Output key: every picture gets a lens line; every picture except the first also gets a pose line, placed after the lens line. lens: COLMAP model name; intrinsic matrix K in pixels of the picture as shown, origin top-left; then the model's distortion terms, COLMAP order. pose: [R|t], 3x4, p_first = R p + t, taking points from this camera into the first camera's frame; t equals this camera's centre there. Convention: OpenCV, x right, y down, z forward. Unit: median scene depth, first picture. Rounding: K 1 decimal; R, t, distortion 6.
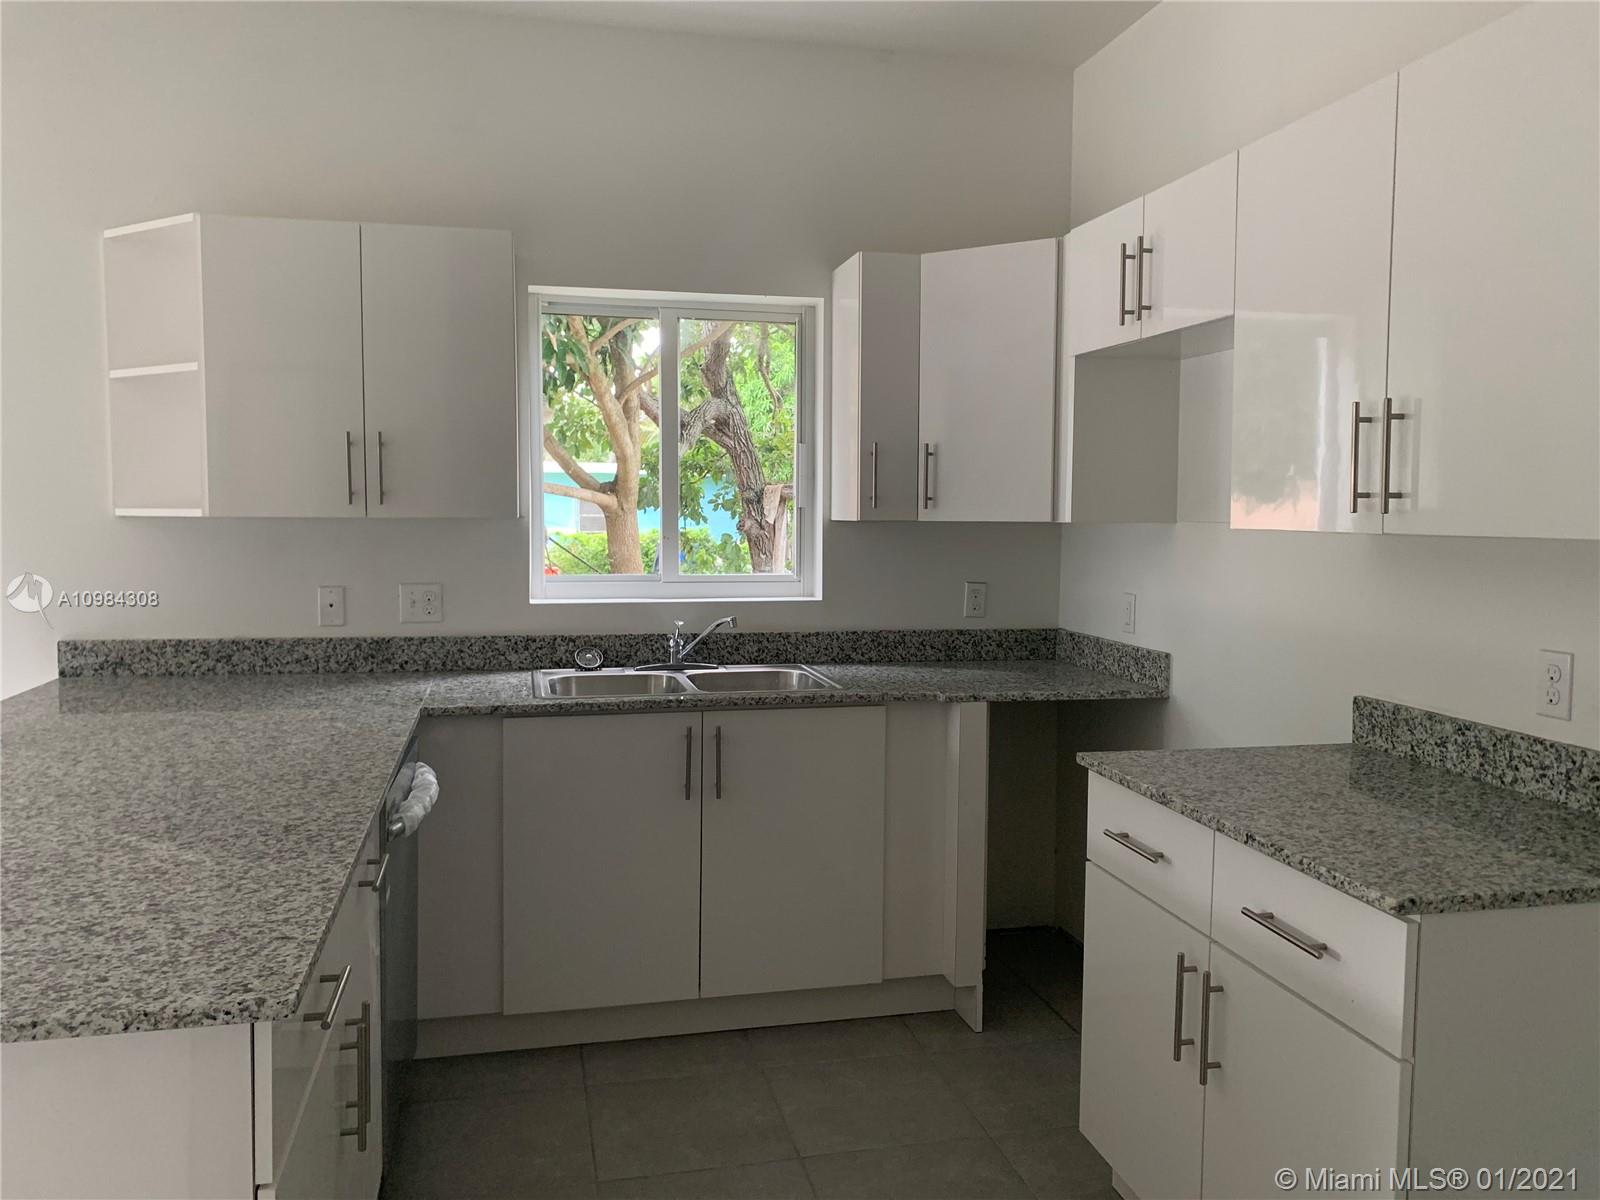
lens RADIAL K [[1221.1, 0, 800.0], [0, 1221.1, 600.0], [0, 0, 1]] dist [0.115626, -0.197090]
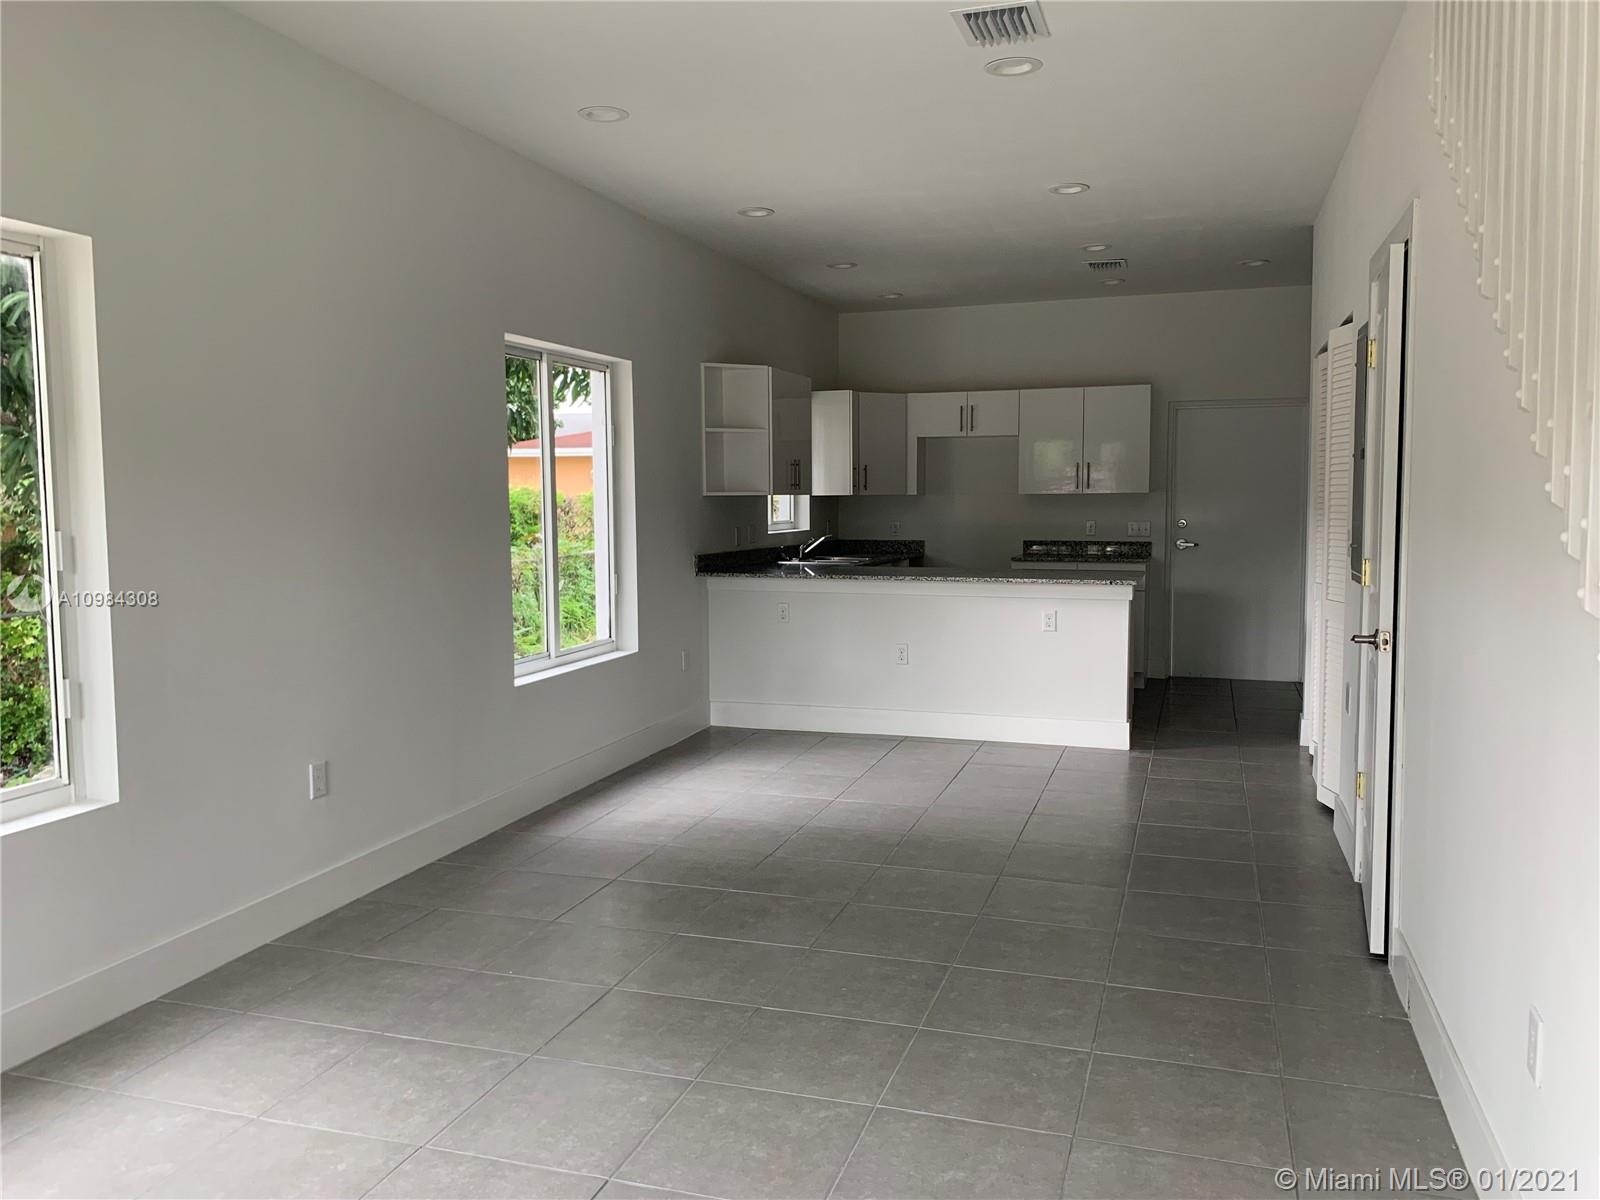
lens RADIAL K [[1221.1, 0, 800.0], [0, 1221.1, 600.0], [0, 0, 1]] dist [0.115626, -0.197090]
pose [[0.509064, -0.080985, 0.856910, -2.251969], [0.073136, 0.996033, 0.050686, 0.015549], [-0.857616, 0.036868, 0.512967, -0.209524]]
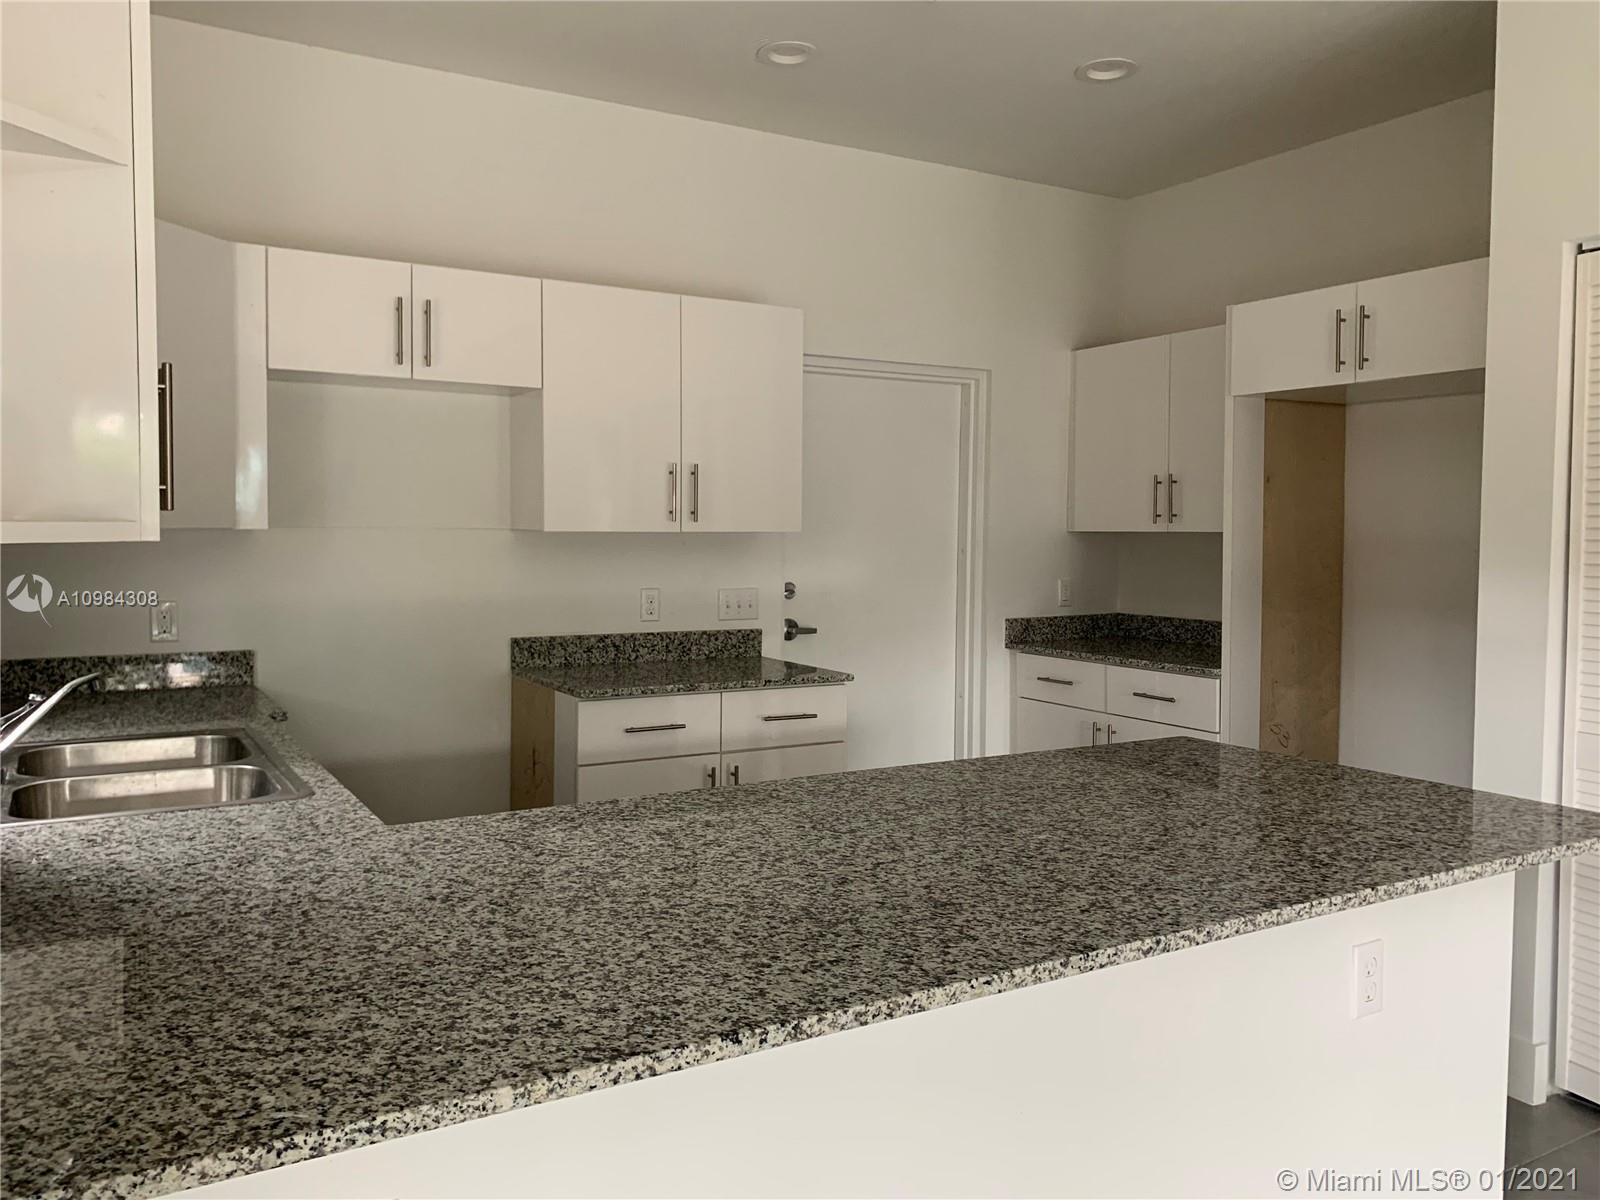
lens RADIAL K [[1221.1, 0, 800.0], [0, 1221.1, 600.0], [0, 0, 1]] dist [0.115626, -0.197090]
pose [[-0.322416, -0.067960, 0.944155, -0.850774], [0.060086, 0.993939, 0.092062, -0.069249], [-0.944689, 0.086413, -0.316378, 0.862282]]
